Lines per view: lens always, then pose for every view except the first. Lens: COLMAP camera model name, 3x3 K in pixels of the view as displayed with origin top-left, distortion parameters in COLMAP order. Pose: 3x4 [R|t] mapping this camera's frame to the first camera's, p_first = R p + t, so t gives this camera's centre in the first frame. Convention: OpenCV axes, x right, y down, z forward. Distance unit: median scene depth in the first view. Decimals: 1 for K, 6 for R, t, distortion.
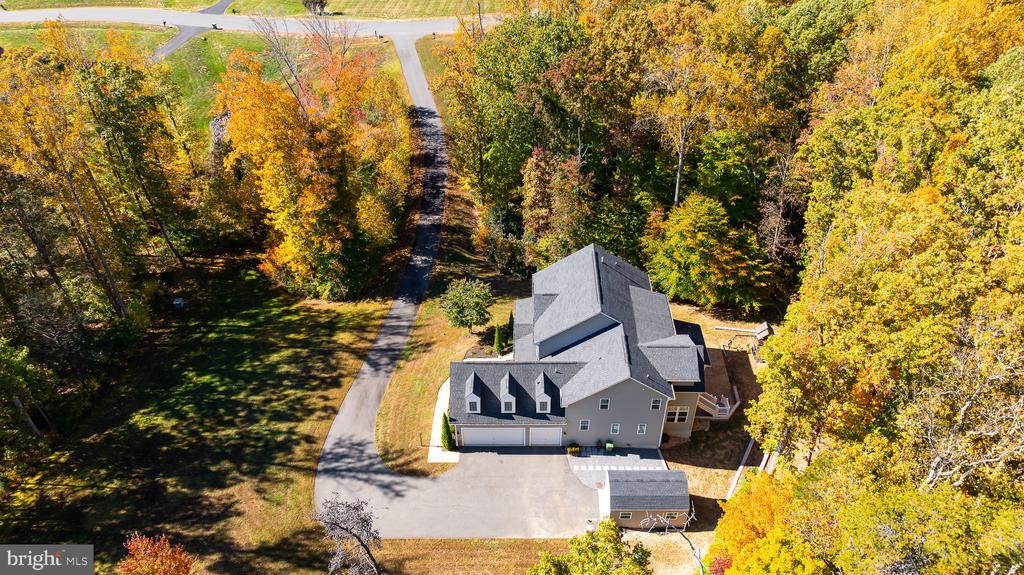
lens RADIAL K [[716.8, 0, 513.7], [0, 716.8, 285.8], [0, 0, 1]] dist [-0.008428, -0.008500]
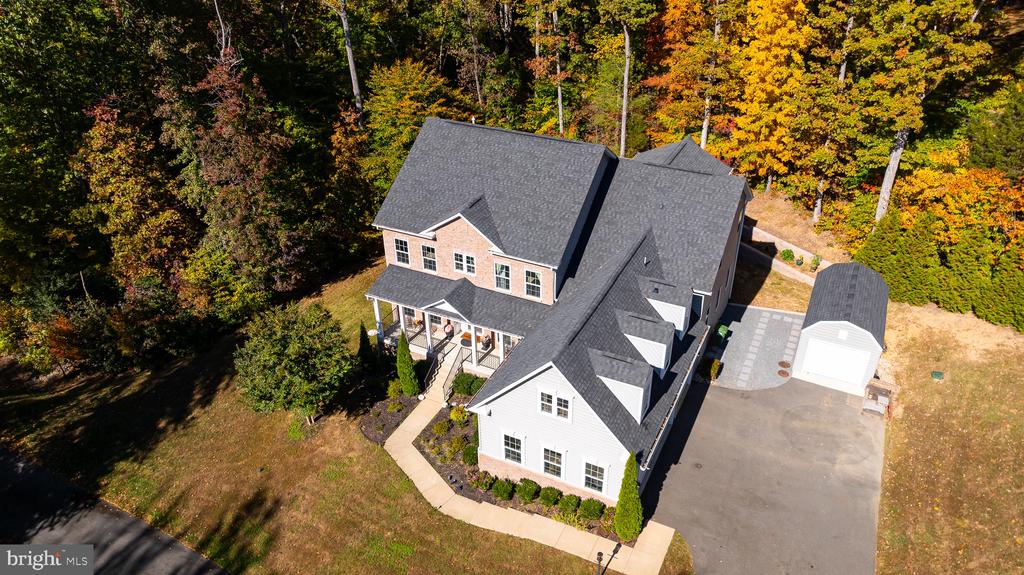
lens RADIAL K [[716.8, 0, 518.1], [0, 716.8, 282.7], [0, 0, 1]] dist [-0.008428, -0.008500]
pose [[0.429558, -0.469921, 0.771139, -0.360221], [0.560255, 0.808405, 0.180544, -0.016536], [-0.708233, 0.354480, 0.610532, 0.656785]]
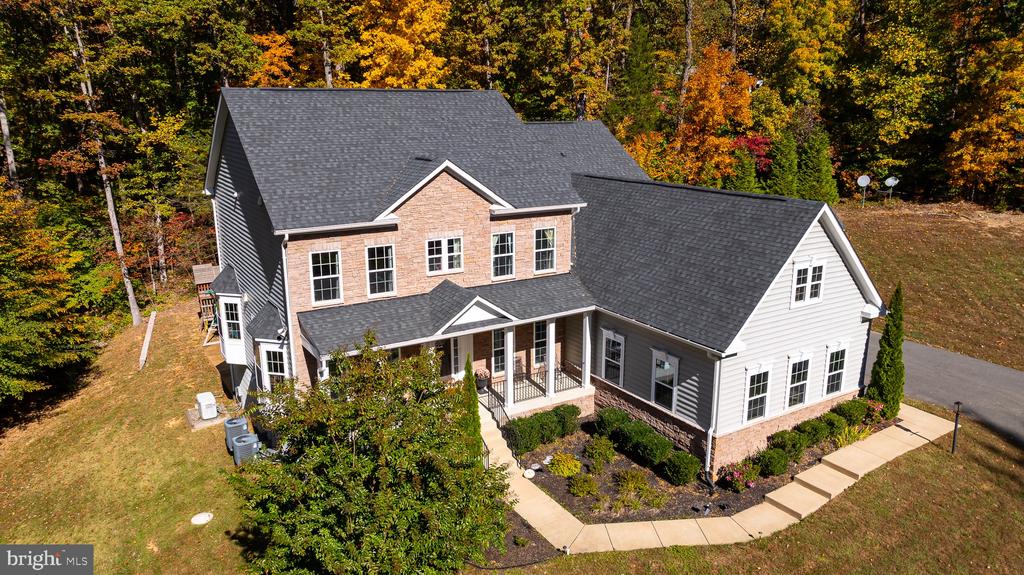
lens RADIAL K [[716.8, 0, 516.6], [0, 716.8, 289.0], [0, 0, 1]] dist [-0.008428, -0.008500]
pose [[-0.536381, -0.195693, 0.820975, -0.256873], [0.526031, 0.683171, 0.506526, -0.092897], [-0.659990, 0.703549, -0.263499, 1.073011]]
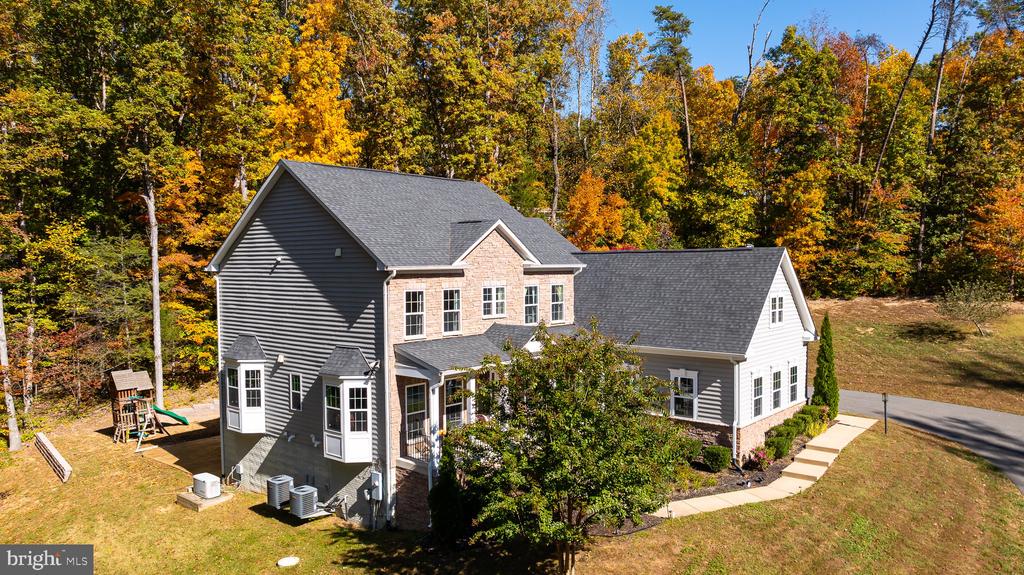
lens RADIAL K [[716.8, 0, 516.0], [0, 716.8, 291.8], [0, 0, 1]] dist [-0.008428, -0.008500]
pose [[-0.764580, -0.008289, 0.644475, -0.220482], [0.408742, 0.766892, 0.494780, -0.141215], [-0.498344, 0.641723, -0.582962, 1.208809]]
